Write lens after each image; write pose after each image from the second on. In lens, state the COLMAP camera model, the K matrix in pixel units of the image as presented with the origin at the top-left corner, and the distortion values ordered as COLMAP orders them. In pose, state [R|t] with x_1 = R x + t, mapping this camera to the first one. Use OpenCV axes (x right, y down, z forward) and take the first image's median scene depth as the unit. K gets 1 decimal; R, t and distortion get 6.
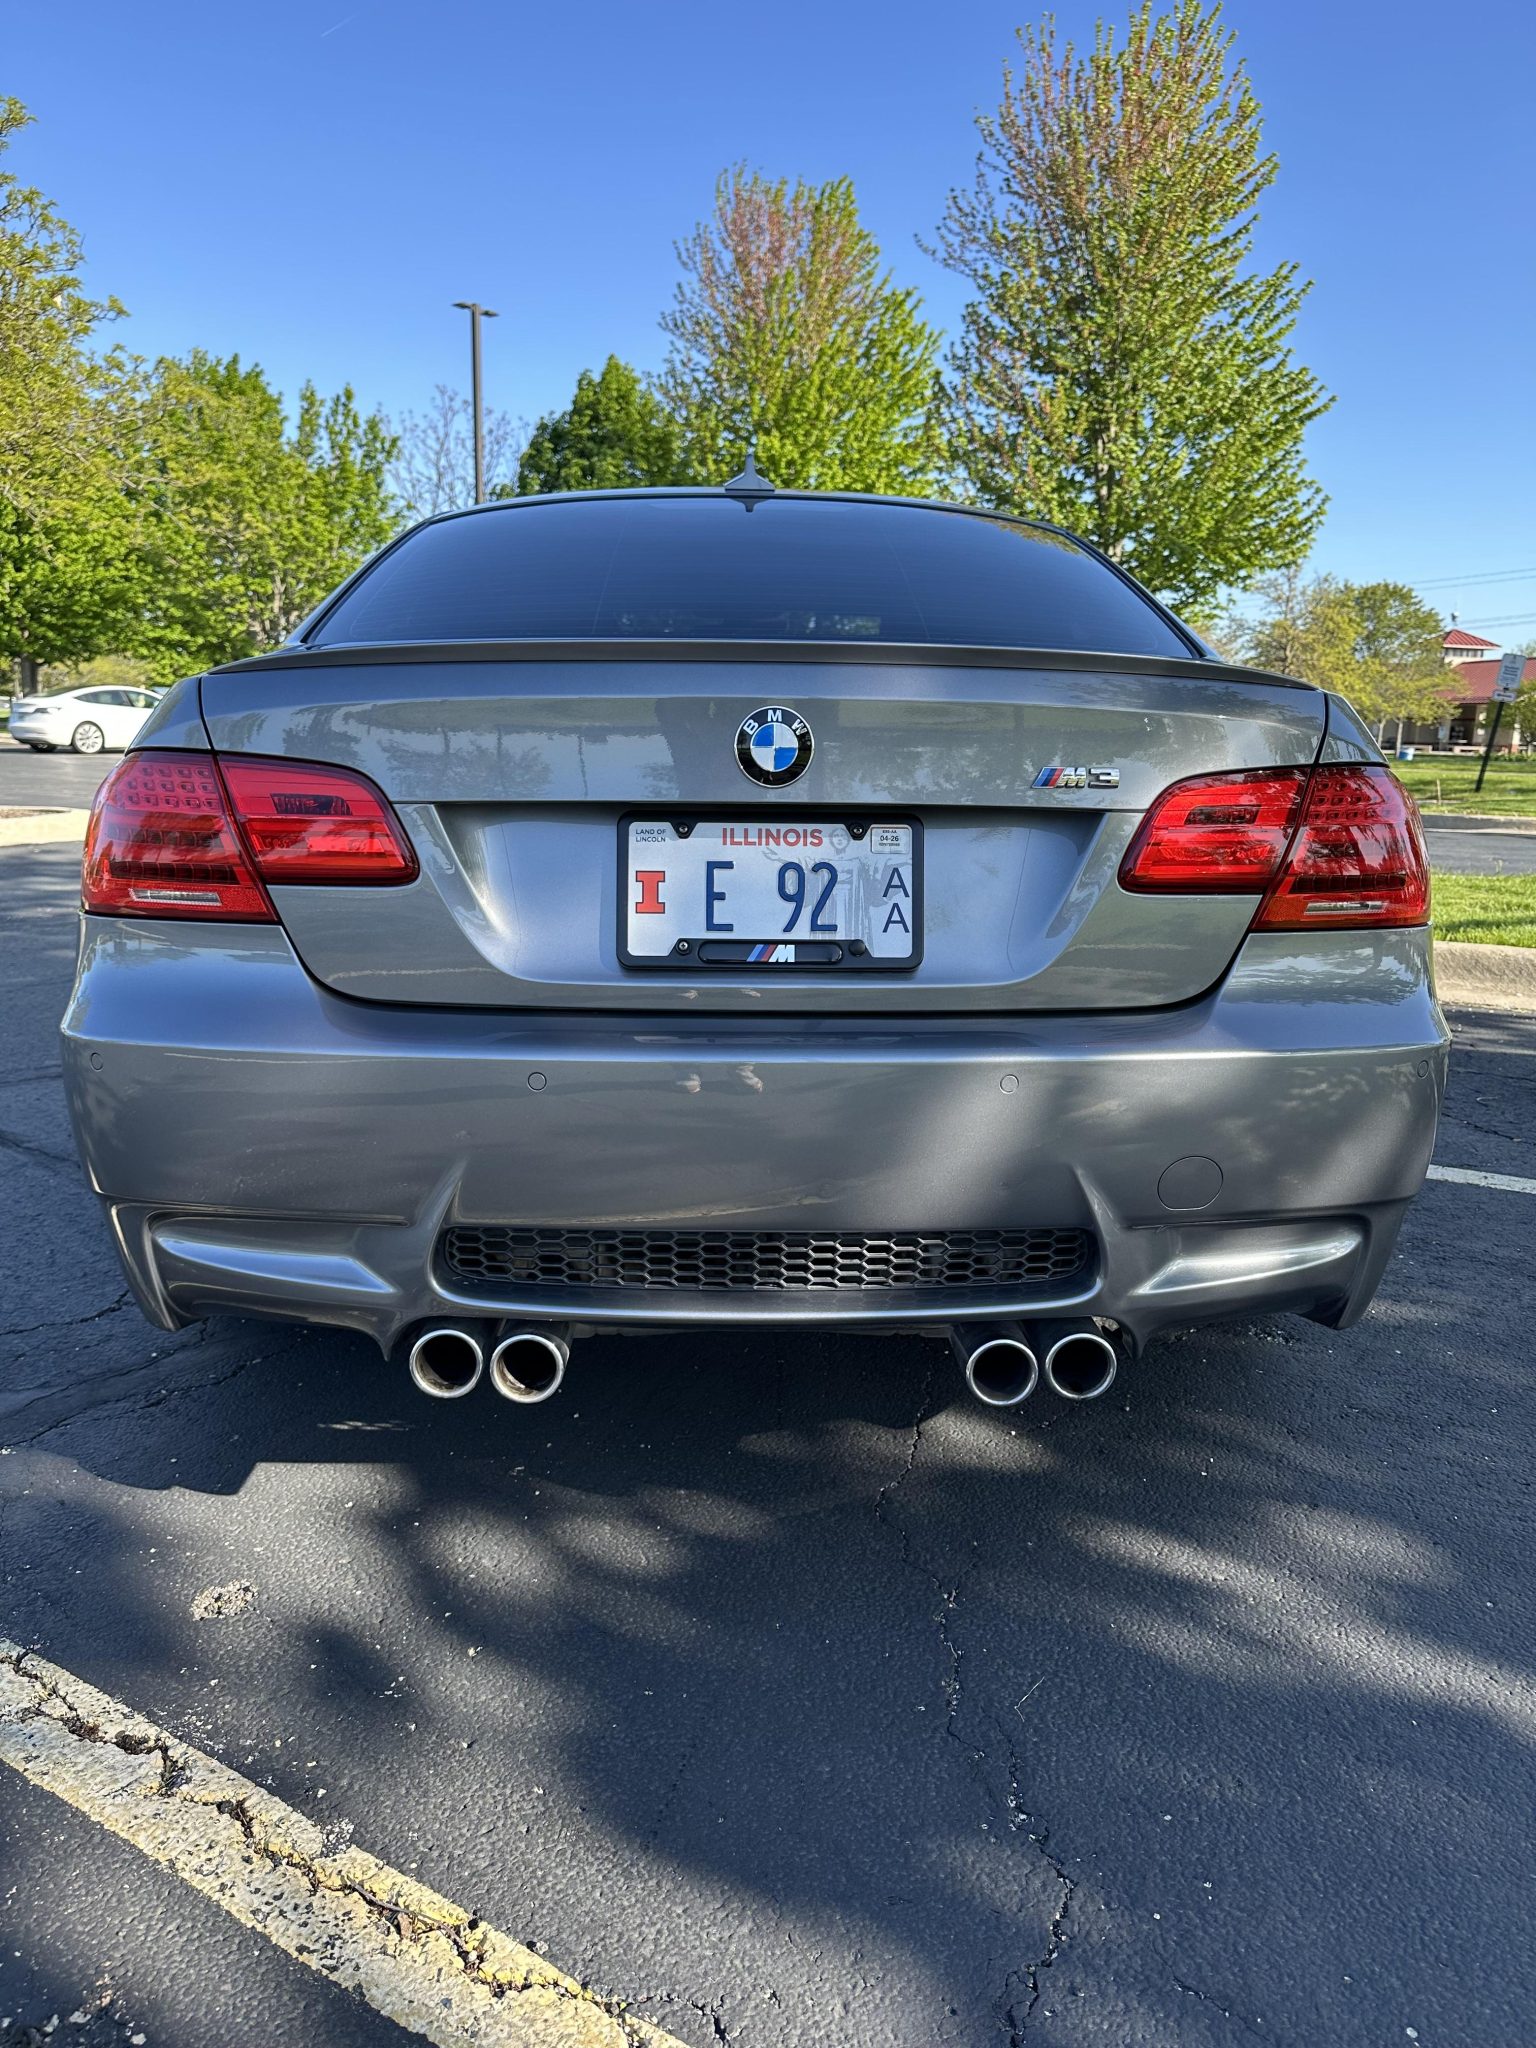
lens RADIAL K [[1513.6, 0, 729.3], [0, 1513.6, 1046.7], [0, 0, 1]] dist [0.032724, -0.015807]
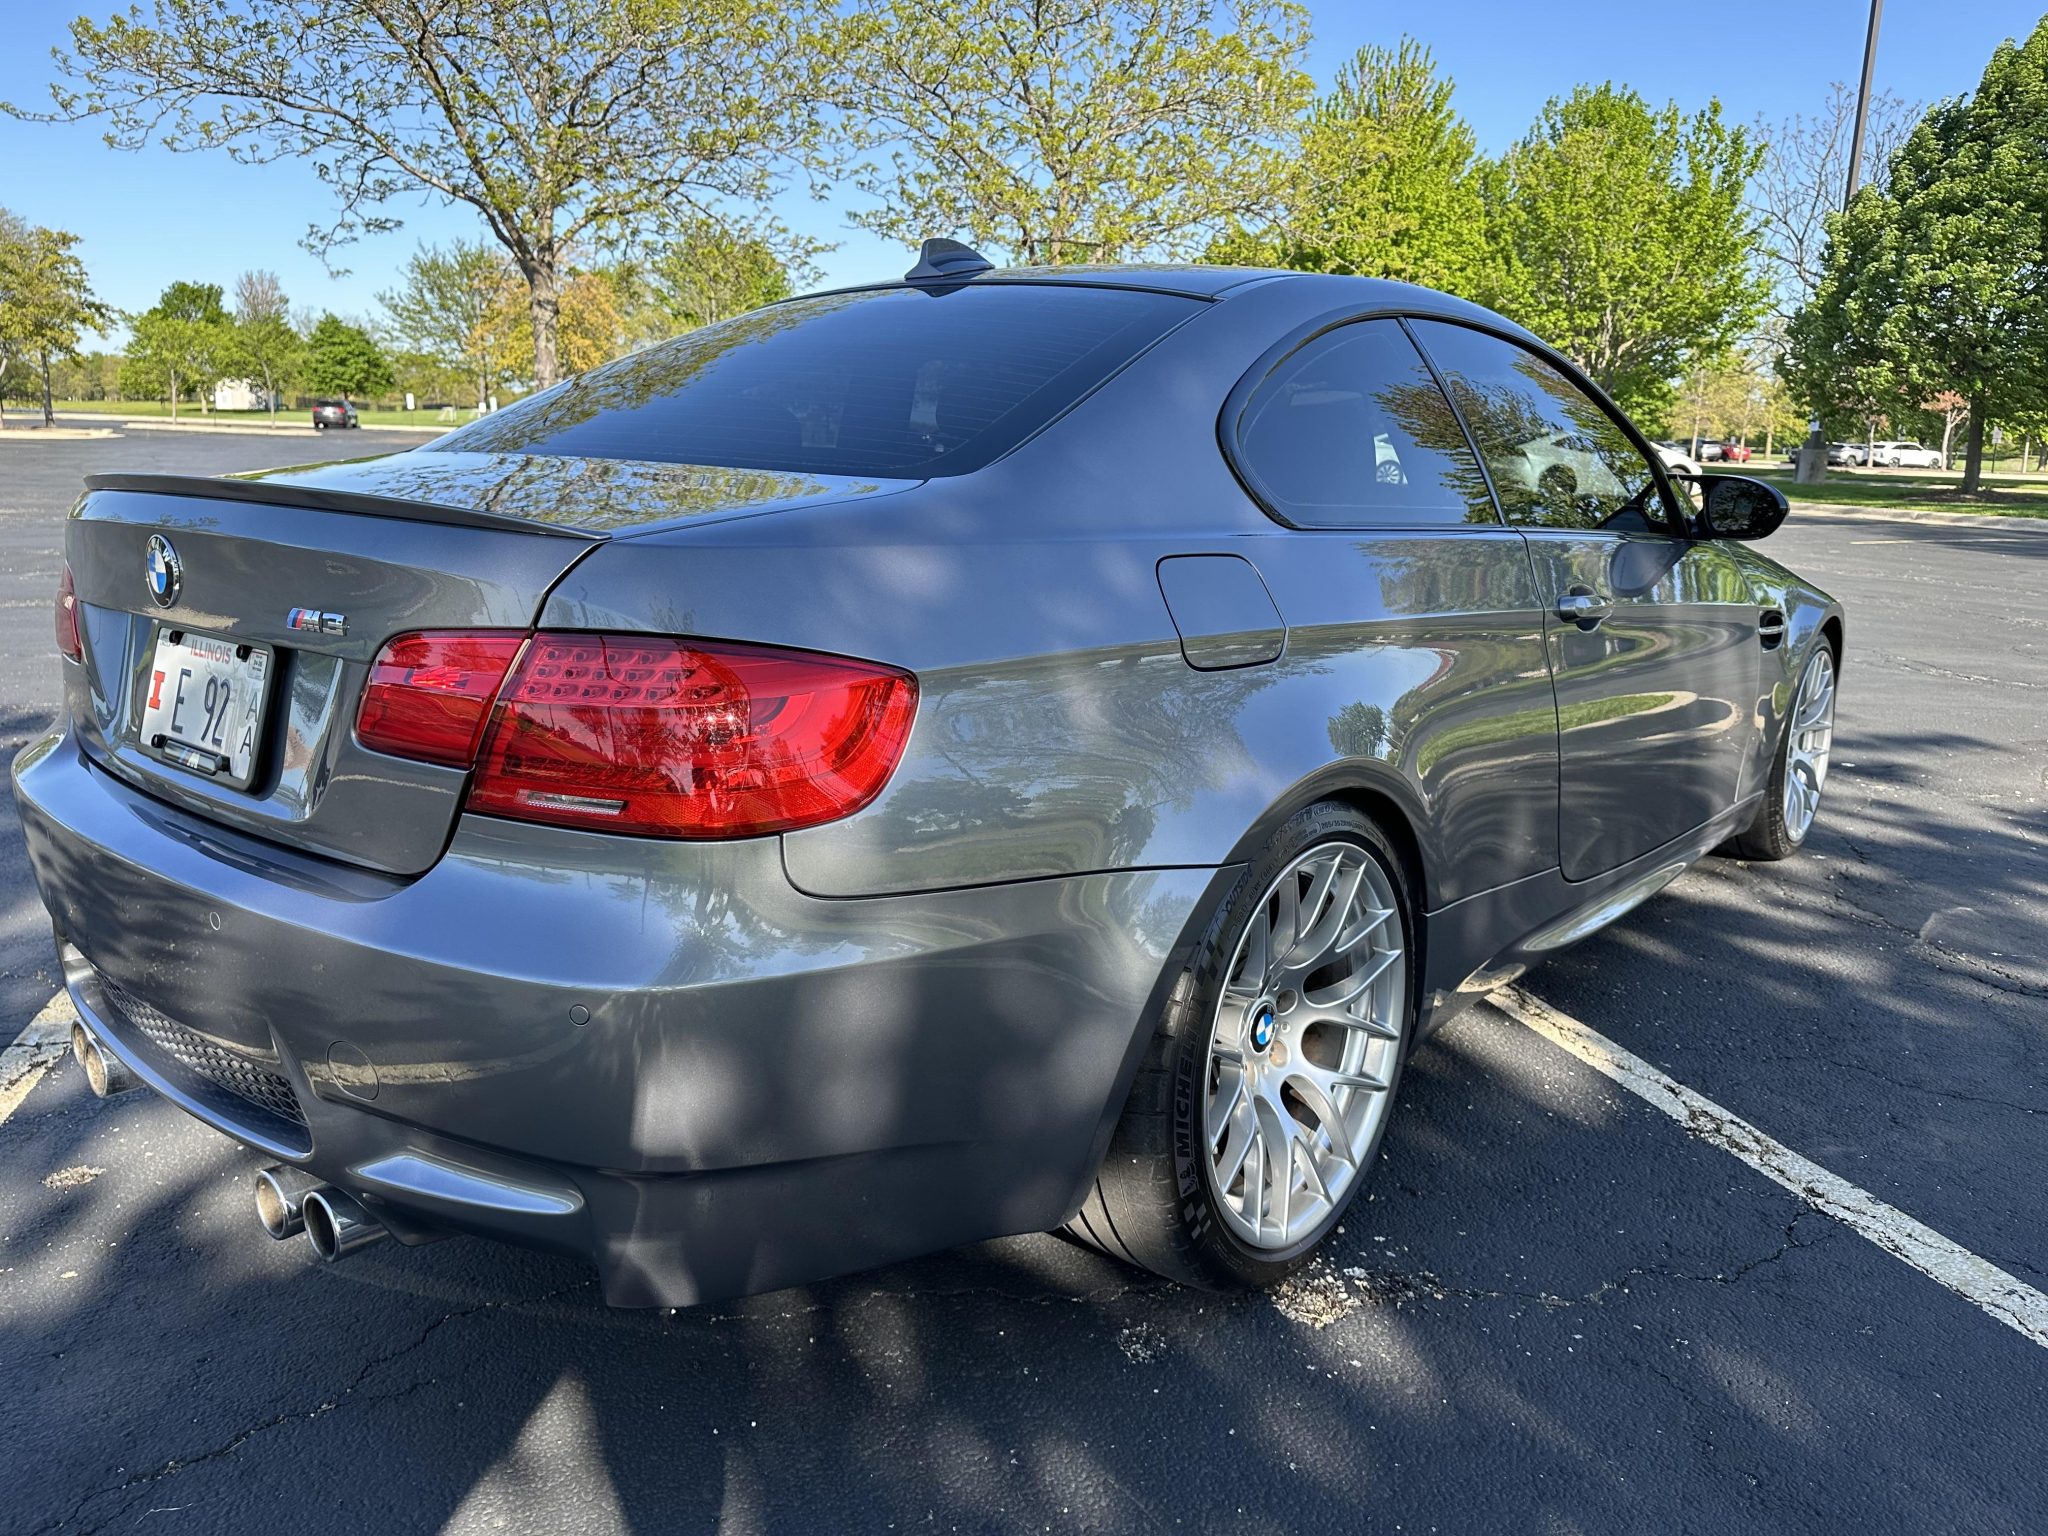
lens RADIAL K [[1513.6, 0, 1028.5], [0, 1513.6, 758.9], [0, 0, 1]] dist [0.032724, -0.015807]
pose [[0.751115, 0.143022, -0.644493, 1.183236], [-0.149258, 0.987762, 0.045248, -0.199749], [0.643077, 0.062209, 0.763271, 0.549199]]
